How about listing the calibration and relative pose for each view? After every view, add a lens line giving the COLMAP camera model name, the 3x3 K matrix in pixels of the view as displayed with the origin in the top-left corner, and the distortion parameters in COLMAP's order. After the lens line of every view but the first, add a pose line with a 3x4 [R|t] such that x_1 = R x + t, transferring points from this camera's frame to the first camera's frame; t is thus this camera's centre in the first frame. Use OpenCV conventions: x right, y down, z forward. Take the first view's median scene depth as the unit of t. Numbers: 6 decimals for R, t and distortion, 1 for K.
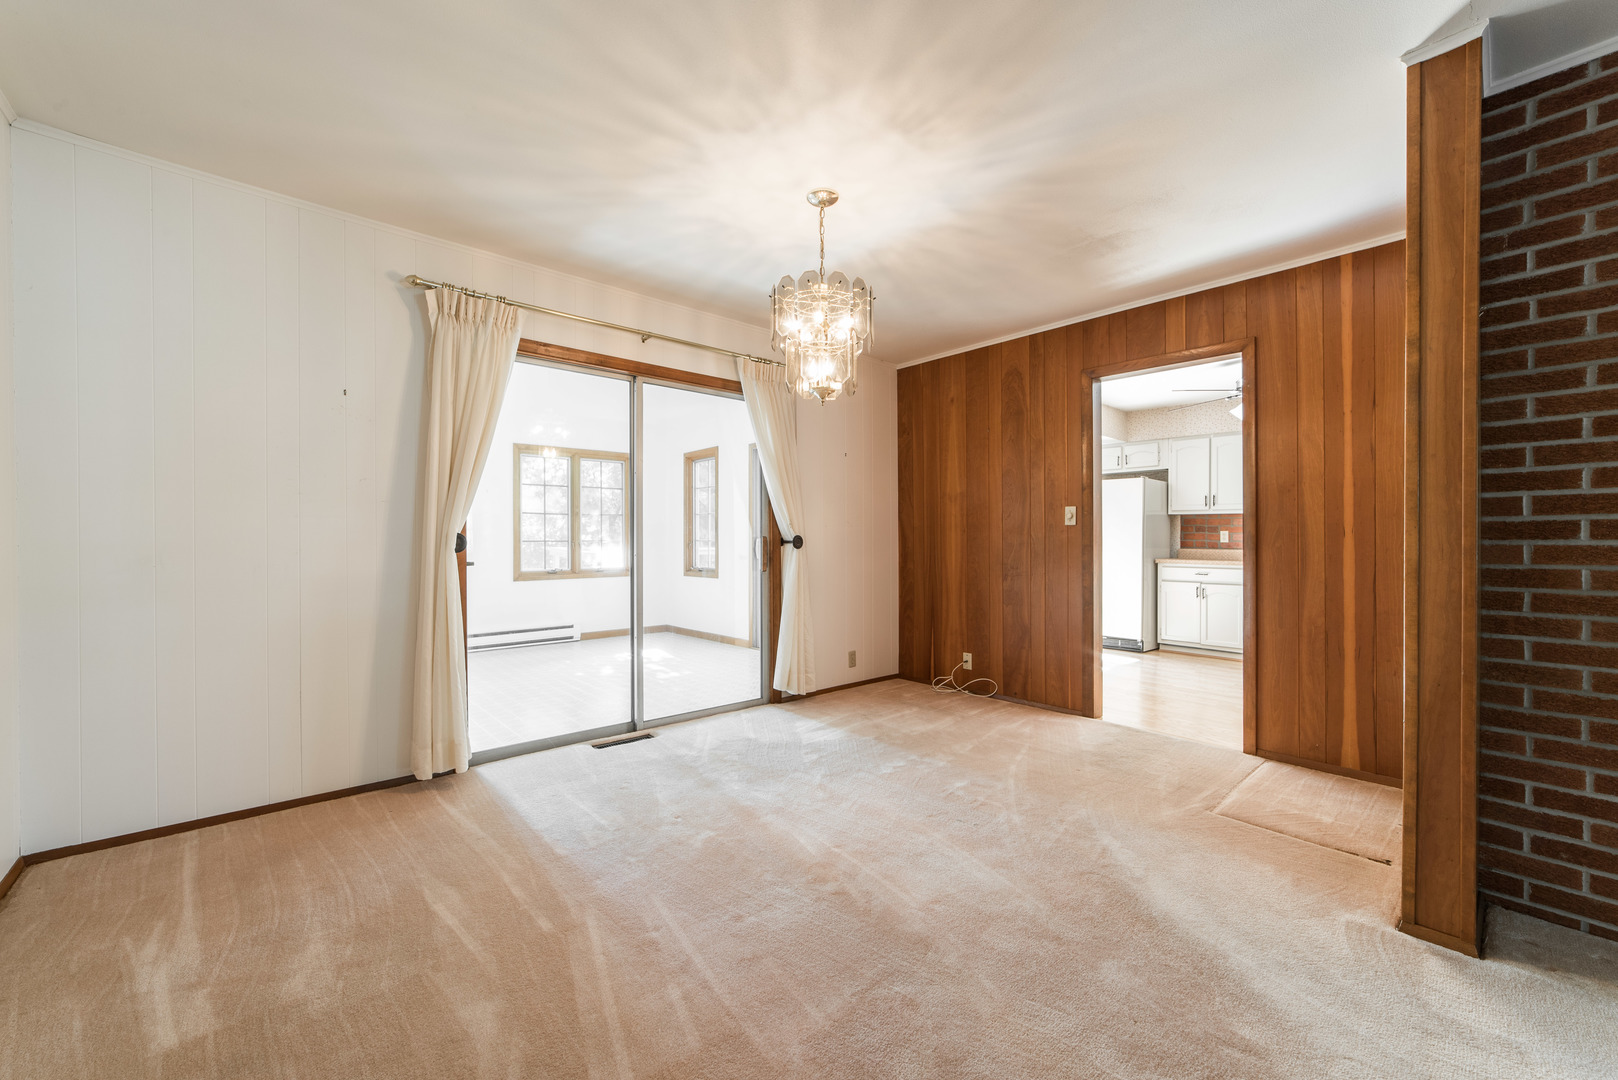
lens RADIAL K [[623.7, 0, 799.5], [0, 623.7, 534.8], [0, 0, 1]] dist [-0.007839, 0.000988]
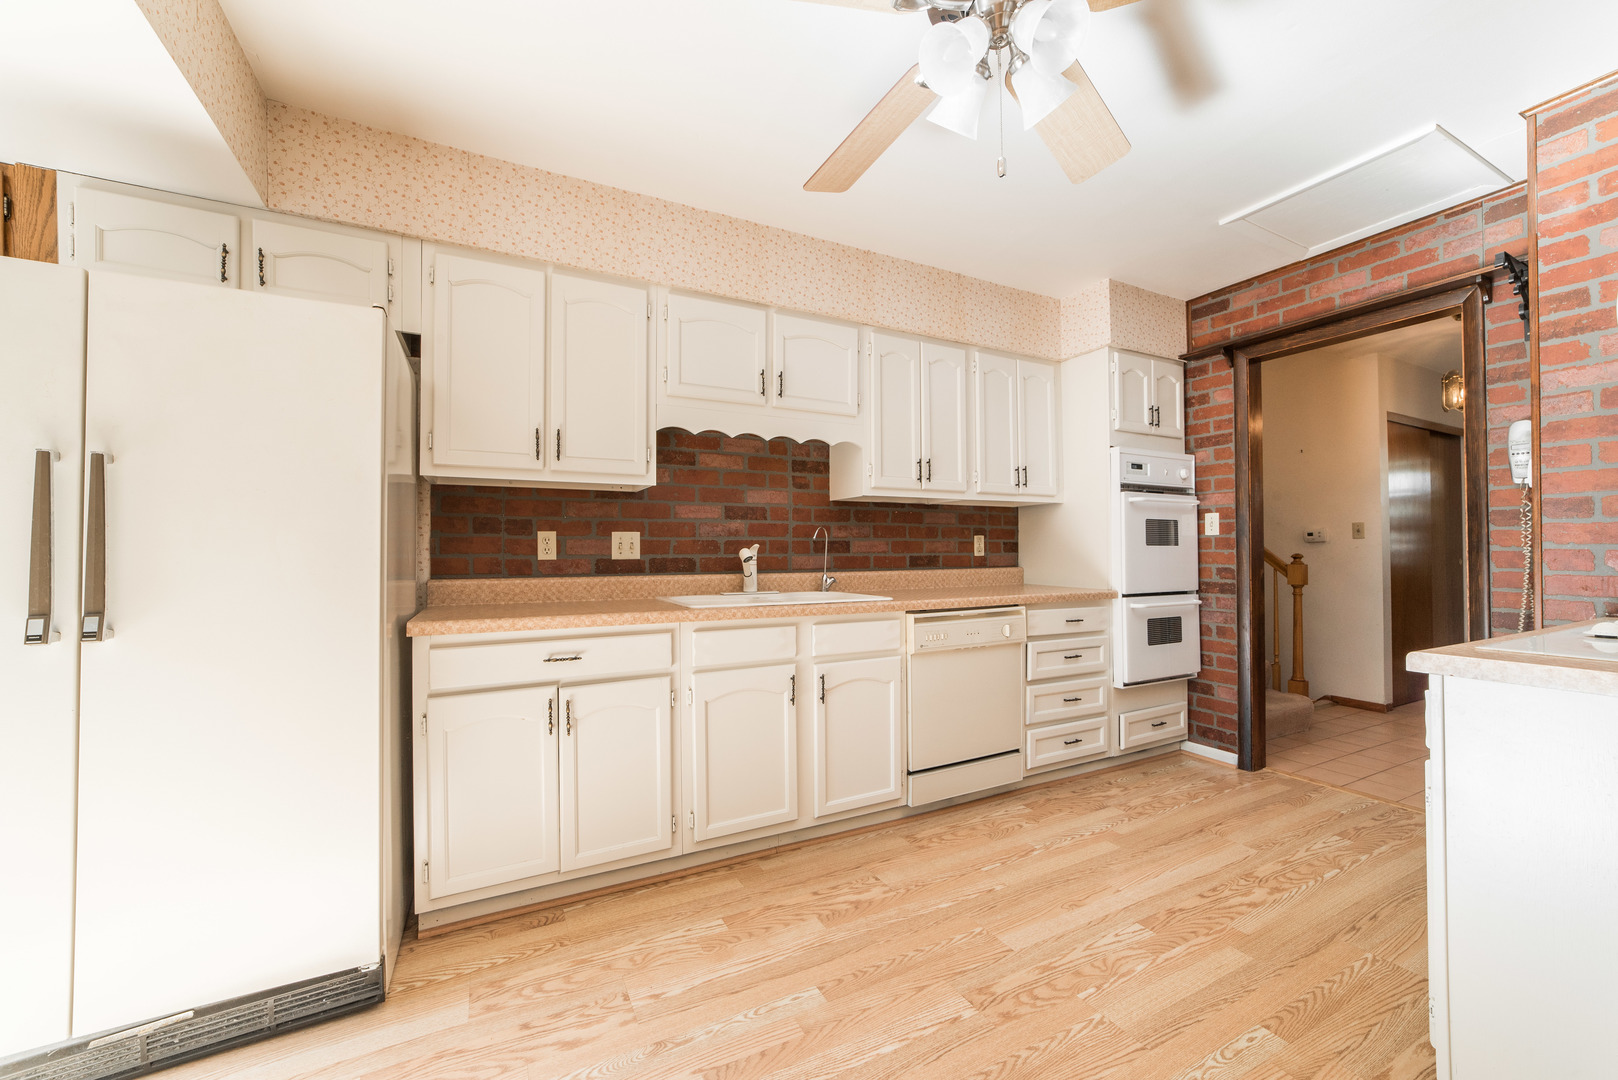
lens RADIAL K [[623.7, 0, 802.2], [0, 623.7, 544.0], [0, 0, 1]] dist [-0.007839, 0.000988]
pose [[0.255711, 0.008705, 0.966714, 0.339959], [0.004043, 0.999941, -0.010073, 0.006672], [-0.966745, 0.006485, 0.255661, 0.741987]]
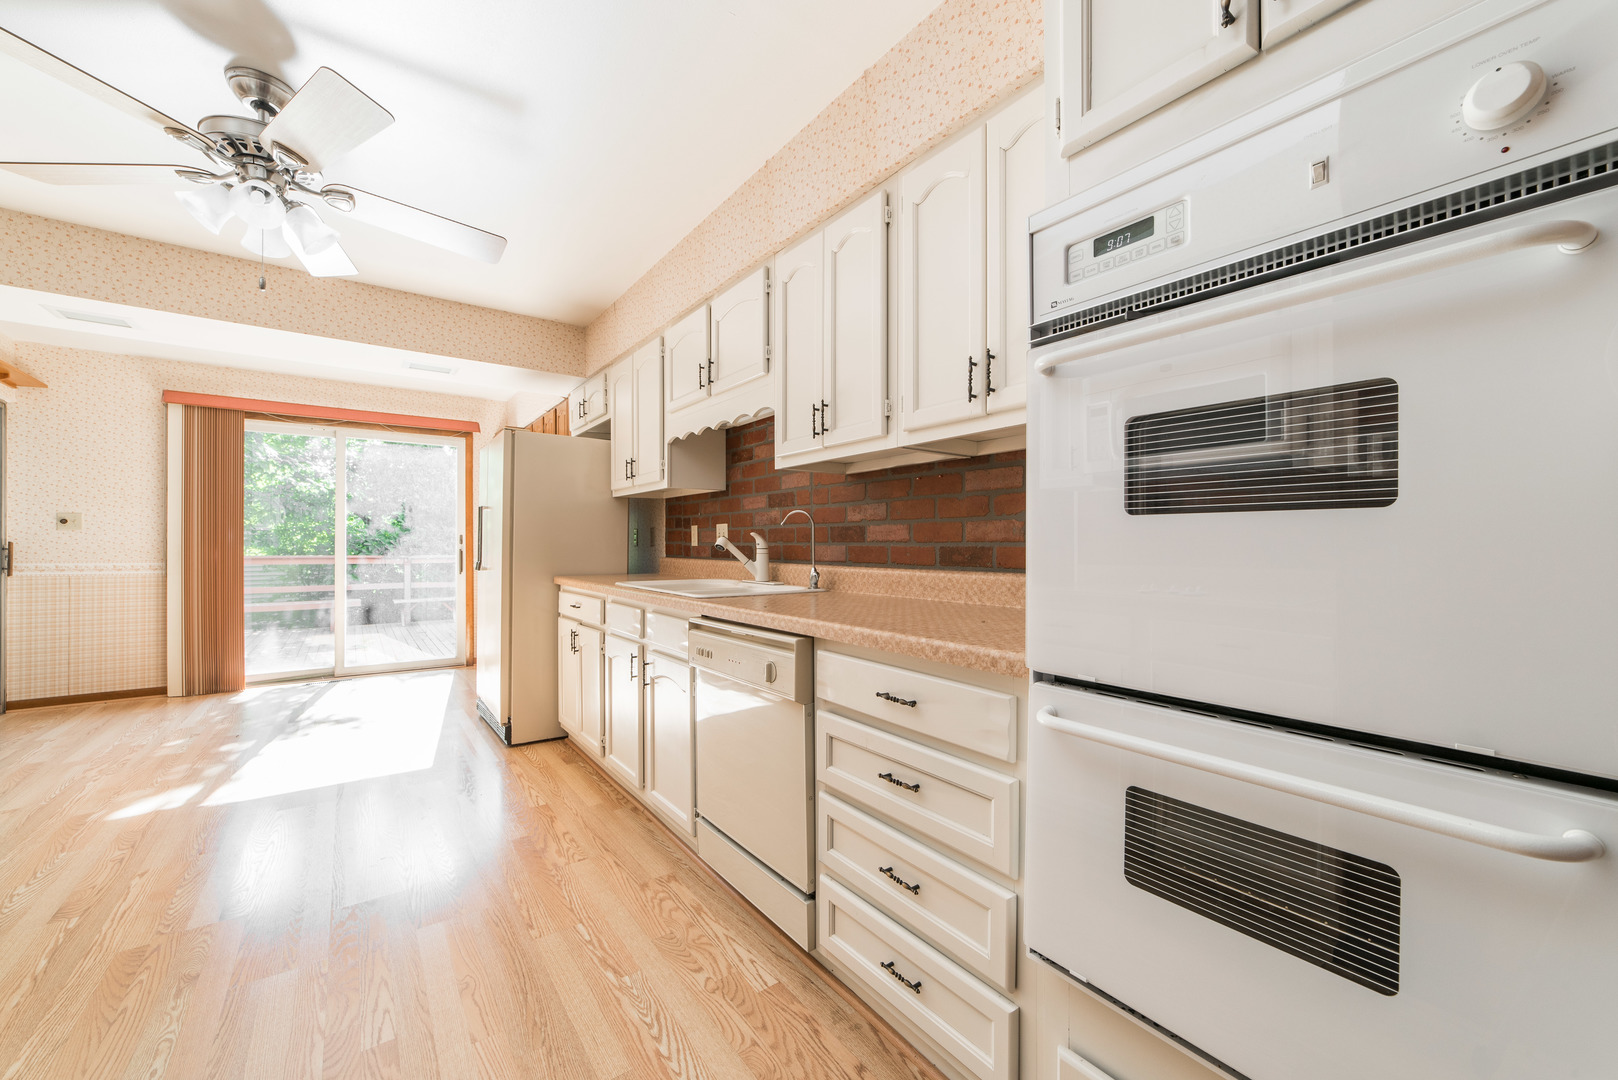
lens RADIAL K [[623.7, 0, 813.5], [0, 623.7, 543.3], [0, 0, 1]] dist [-0.007839, 0.000988]
pose [[0.995643, -0.002056, -0.093223, 0.843710], [0.002044, 0.999998, -0.000228, 0.010016], [0.093223, 0.000037, 0.995645, 0.456470]]
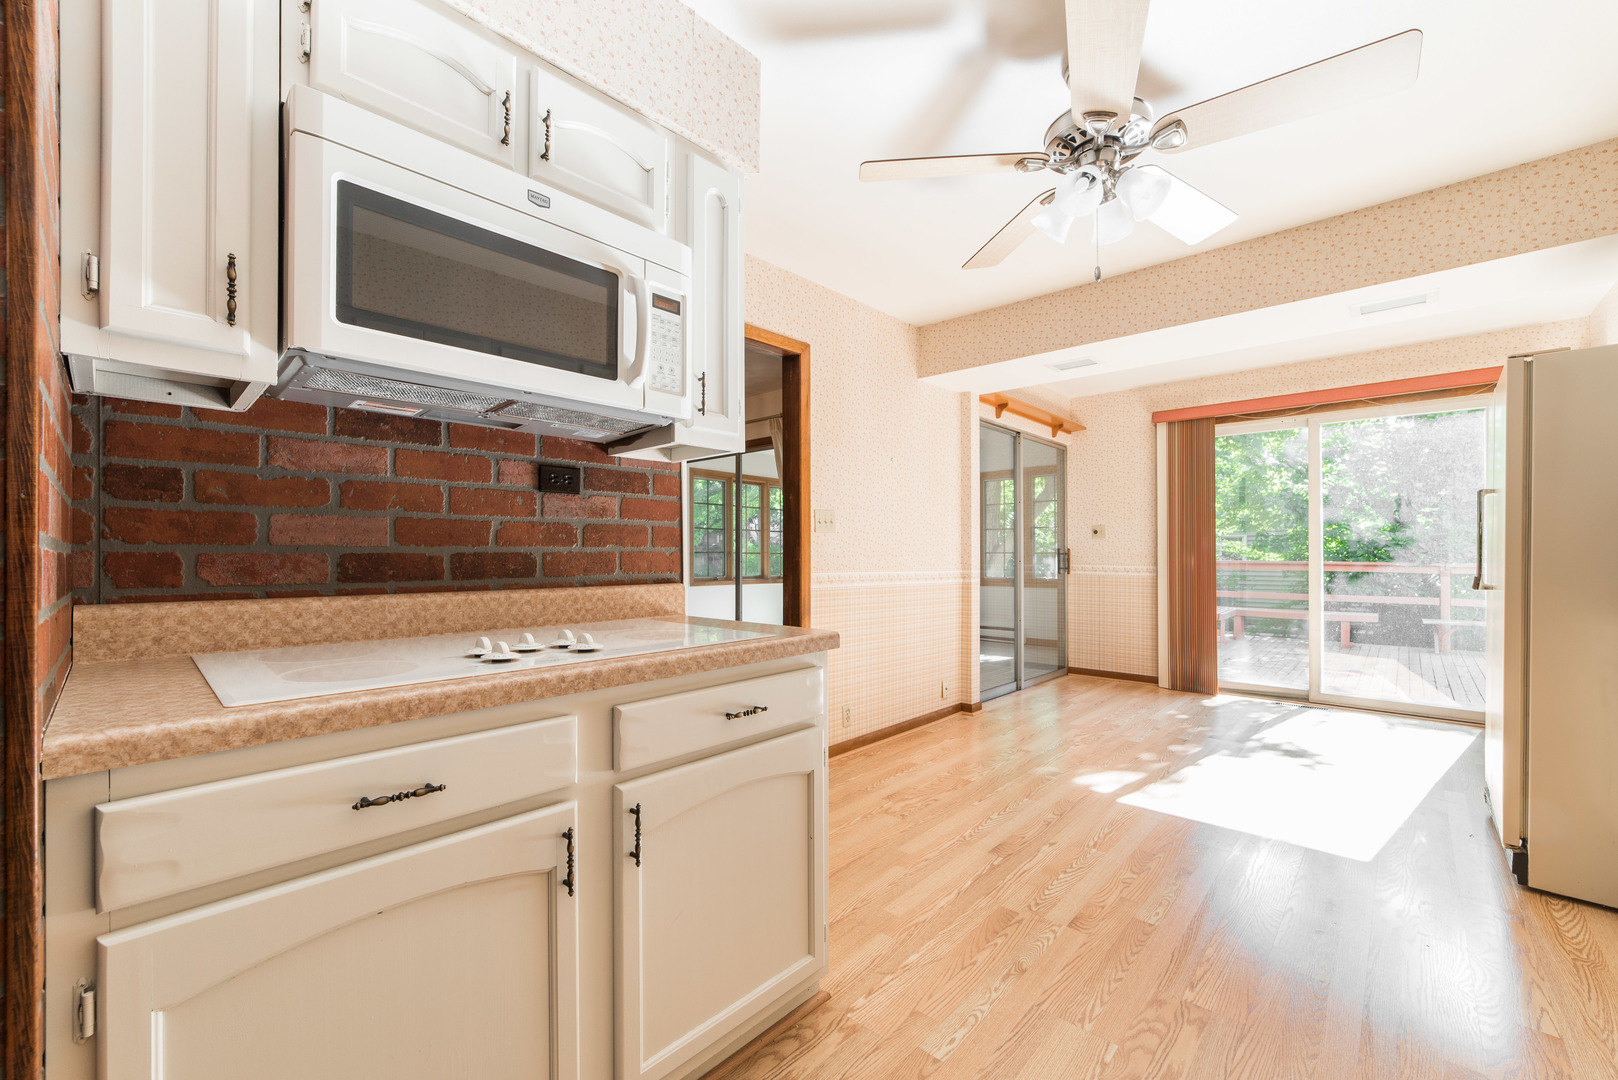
lens RADIAL K [[658.0, 0, 810.3], [0, 658.0, 551.3], [0, 0, 1]] dist [0.002684, 0.001434]
pose [[0.095329, -0.002145, -0.995443, 0.837155], [0.006663, 0.999977, -0.001517, 0.009499], [0.995423, -0.006488, 0.095341, 0.569090]]
